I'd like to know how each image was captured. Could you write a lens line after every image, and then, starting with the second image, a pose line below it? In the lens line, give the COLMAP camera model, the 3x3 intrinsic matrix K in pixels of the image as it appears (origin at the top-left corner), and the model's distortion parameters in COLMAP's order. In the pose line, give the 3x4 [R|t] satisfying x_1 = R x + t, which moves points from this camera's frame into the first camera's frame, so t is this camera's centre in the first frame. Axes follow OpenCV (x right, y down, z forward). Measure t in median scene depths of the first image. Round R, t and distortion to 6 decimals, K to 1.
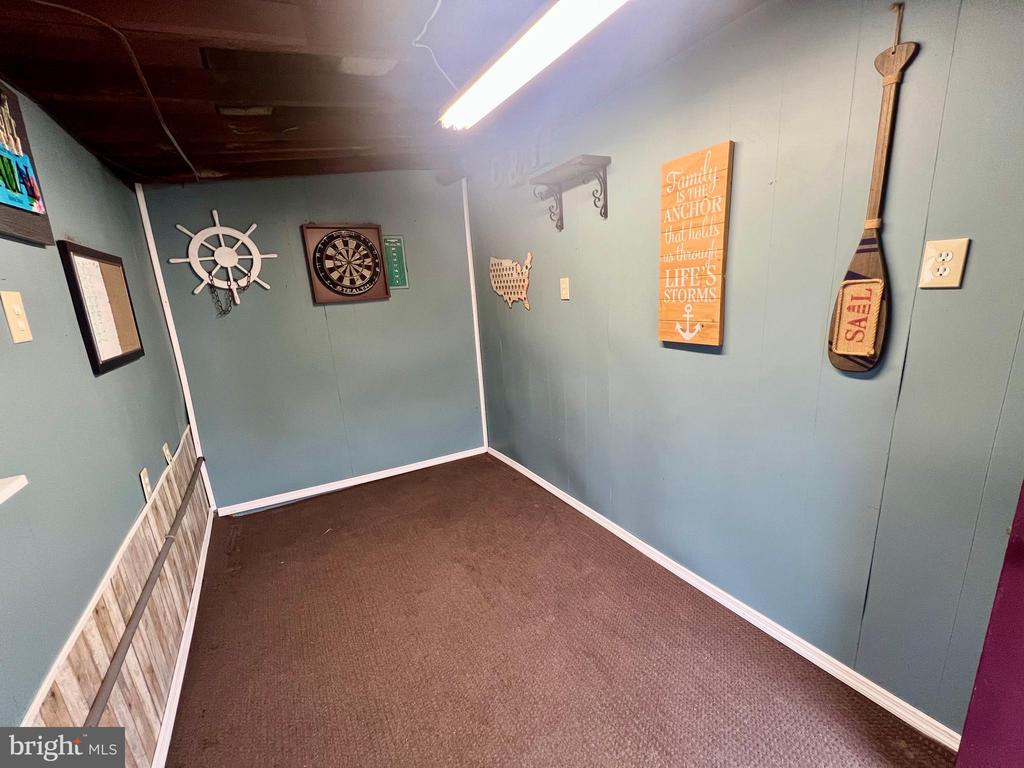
lens RADIAL K [[410.5, 0, 510.5], [0, 410.5, 390.2], [0, 0, 1]] dist [0.002544, 0.000175]
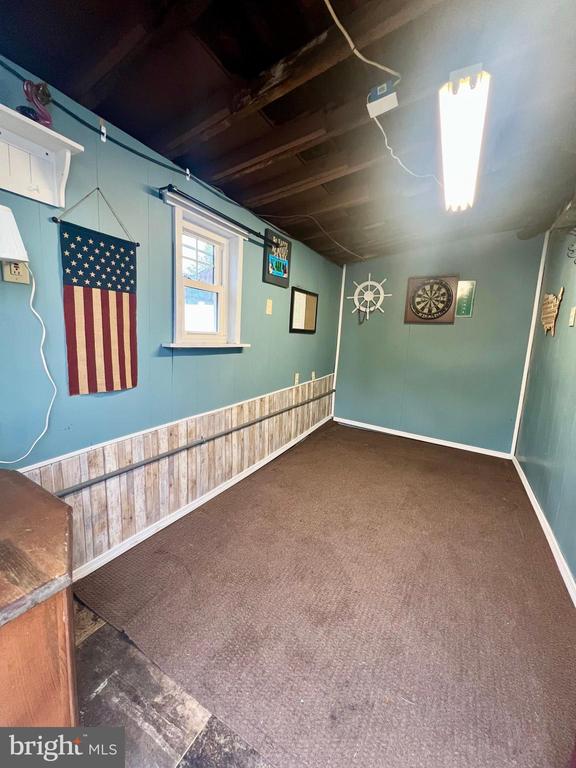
lens RADIAL K [[305.3, 0, 286.3], [0, 305.3, 388.9], [0, 0, 1]] dist [-0.000495, 0.000142]
pose [[0.495765, 0.232933, -0.836636, 0.459821], [-0.275628, 0.955755, 0.102769, 0.068437], [0.823557, 0.179651, 0.538033, -0.055452]]
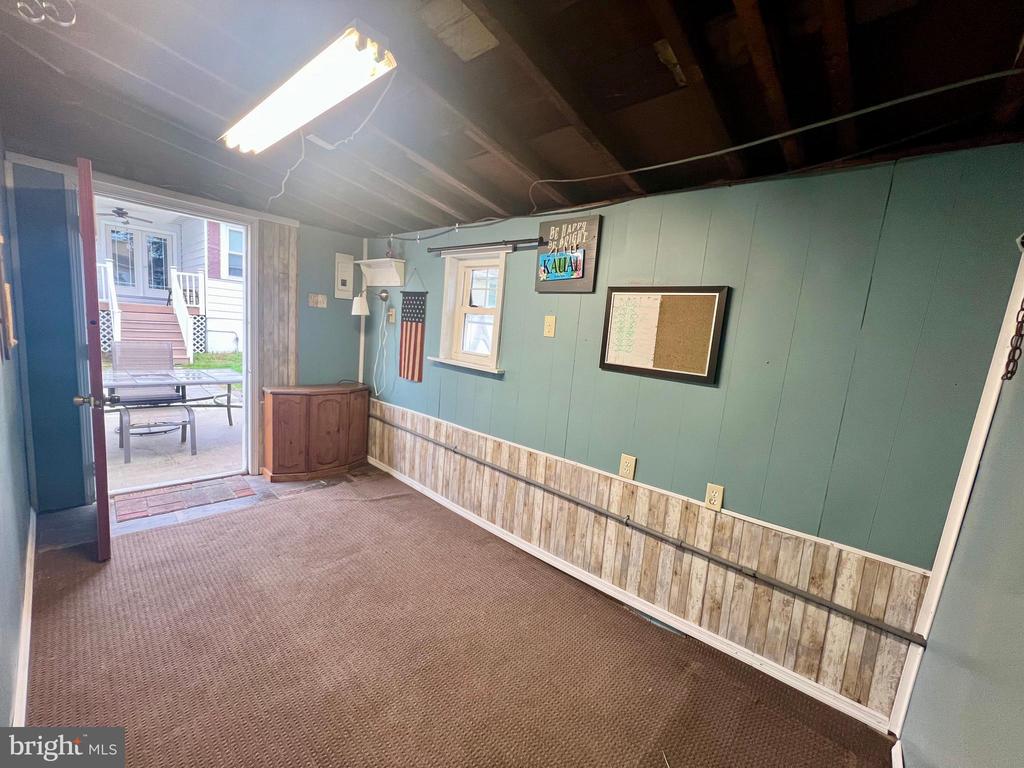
lens RADIAL K [[407.0, 0, 512.0], [0, 407.0, 384.0], [0, 0, 1]] dist [-0.000495, 0.000142]
pose [[-0.955675, 0.027540, -0.293132, -0.112841], [-0.090759, 0.919575, 0.382290, -0.292533], [0.280085, 0.391949, -0.876315, 1.216586]]
